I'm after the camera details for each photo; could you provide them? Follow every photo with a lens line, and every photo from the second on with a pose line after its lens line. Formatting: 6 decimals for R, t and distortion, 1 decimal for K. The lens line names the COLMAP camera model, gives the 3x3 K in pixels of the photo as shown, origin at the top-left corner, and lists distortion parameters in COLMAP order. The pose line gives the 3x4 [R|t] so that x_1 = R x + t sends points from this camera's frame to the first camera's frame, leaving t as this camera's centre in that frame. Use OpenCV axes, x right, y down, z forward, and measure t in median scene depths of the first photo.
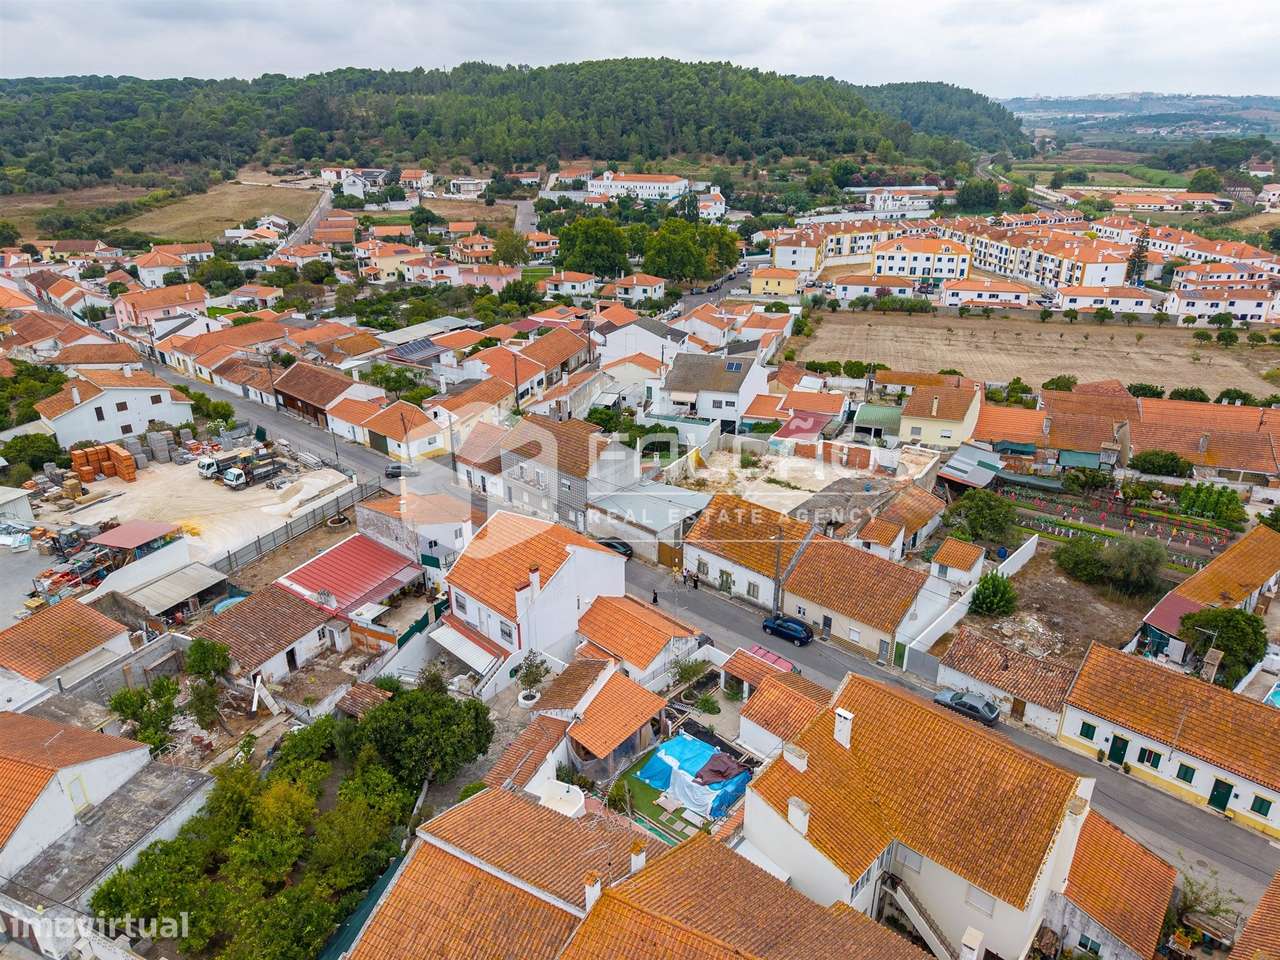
lens RADIAL K [[855.6, 0, 639.6], [0, 855.6, 484.4], [0, 0, 1]] dist [0.008595, -0.006458]
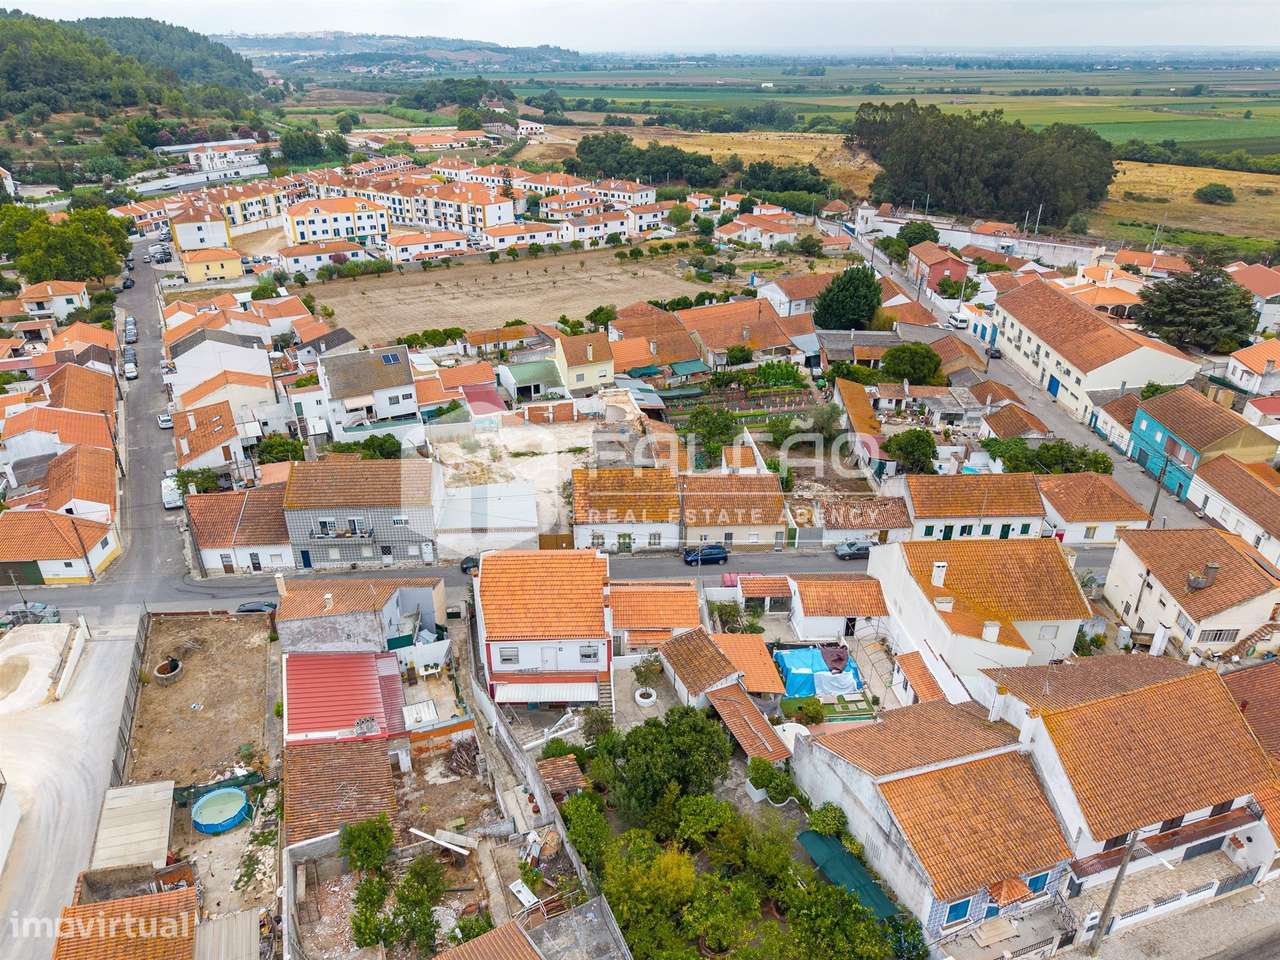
lens RADIAL K [[855.6, 0, 639.6], [0, 855.6, 484.4], [0, 0, 1]] dist [0.008595, -0.006458]
pose [[0.693722, -0.323172, 0.643669, -0.570065], [0.284012, 0.944011, 0.167870, -0.136755], [-0.661881, 0.066355, 0.746666, 0.160143]]
